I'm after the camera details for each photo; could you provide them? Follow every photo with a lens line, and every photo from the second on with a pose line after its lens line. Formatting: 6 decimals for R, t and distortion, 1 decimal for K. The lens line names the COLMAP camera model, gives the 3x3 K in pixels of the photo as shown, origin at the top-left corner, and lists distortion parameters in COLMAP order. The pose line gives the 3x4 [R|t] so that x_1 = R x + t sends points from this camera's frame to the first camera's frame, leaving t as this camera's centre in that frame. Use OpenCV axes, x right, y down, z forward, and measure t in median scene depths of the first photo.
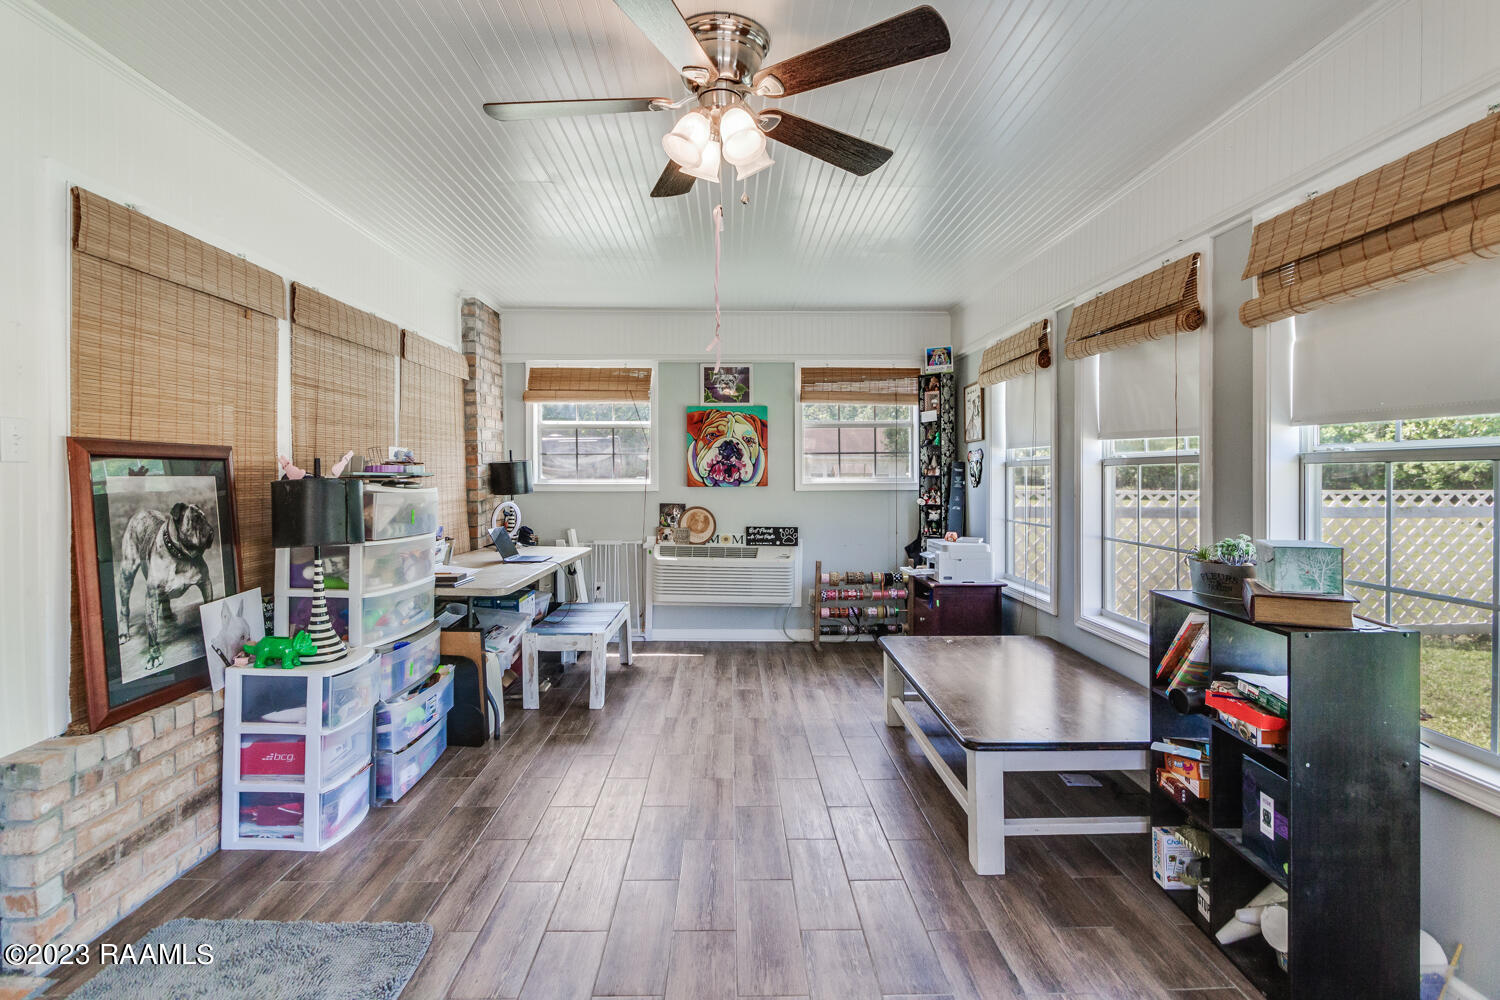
lens RADIAL K [[733.6, 0, 730.3], [0, 733.6, 473.0], [0, 0, 1]] dist [-0.005069, -0.001868]
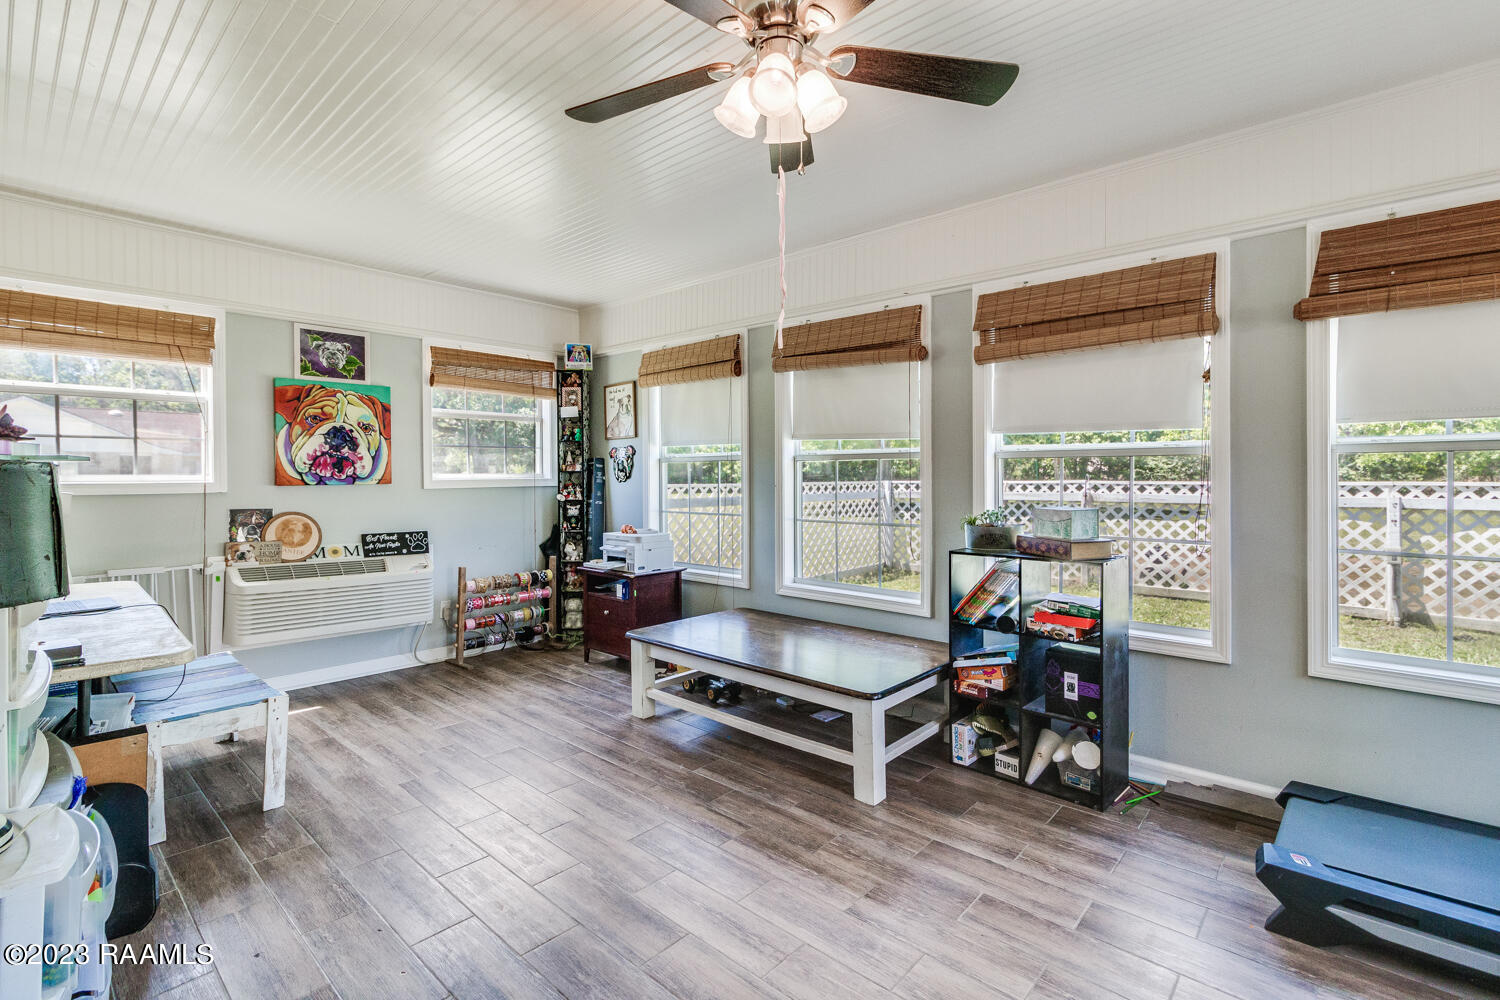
lens RADIAL K [[700.6, 0, 757.8], [0, 700.6, 478.3], [0, 0, 1]] dist [0.001203, 0.001015]
pose [[0.673701, -0.005789, 0.738982, -0.260324], [0.001394, 0.999977, 0.006563, 0.007299], [-0.739003, -0.003392, 0.673694, 0.162604]]
